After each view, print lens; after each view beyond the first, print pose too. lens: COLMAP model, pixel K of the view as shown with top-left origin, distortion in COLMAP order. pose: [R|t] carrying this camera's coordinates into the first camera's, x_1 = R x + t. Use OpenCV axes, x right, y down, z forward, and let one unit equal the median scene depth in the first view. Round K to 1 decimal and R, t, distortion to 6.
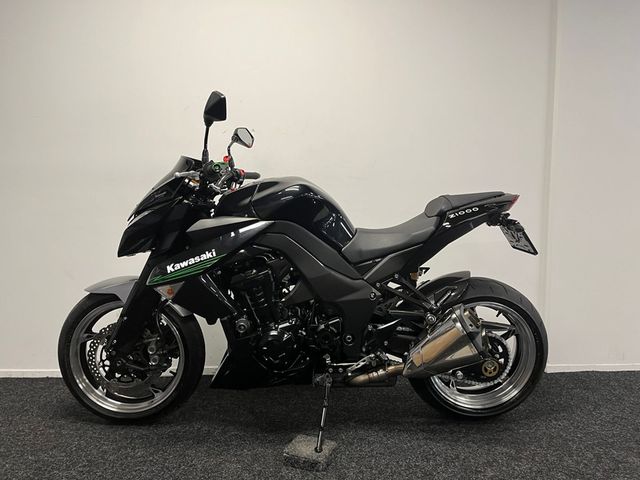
lens RADIAL K [[488.6, 0, 323.8], [0, 488.6, 238.3], [0, 0, 1]] dist [0.093020, -0.131186]
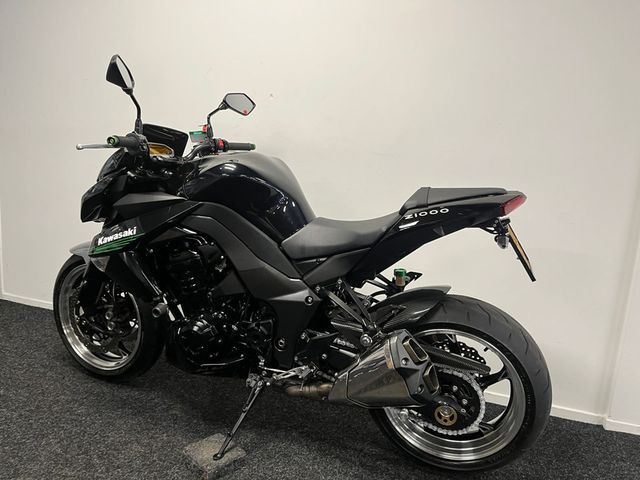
lens RADIAL K [[487.1, 0, 320.8], [0, 487.1, 243.6], [0, 0, 1]] dist [0.081138, -0.120035]
pose [[0.922308, 0.123951, -0.366039, 0.409339], [-0.089179, 0.989868, 0.110492, -0.073900], [0.376026, -0.069265, 0.924017, 0.230449]]
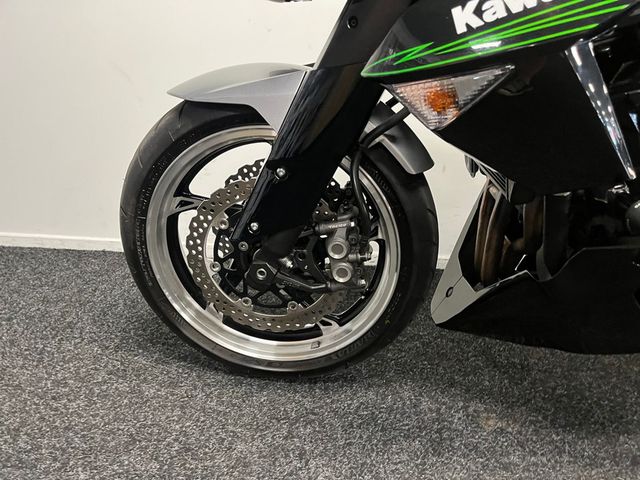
lens RADIAL K [[487.1, 0, 320.8], [0, 487.1, 243.6], [0, 0, 1]] dist [0.081138, -0.120035]
pose [[0.995173, 0.067697, -0.071047, -0.330433], [-0.041096, 0.944914, 0.324728, 0.087019], [0.089116, -0.320241, 0.943135, 0.607611]]
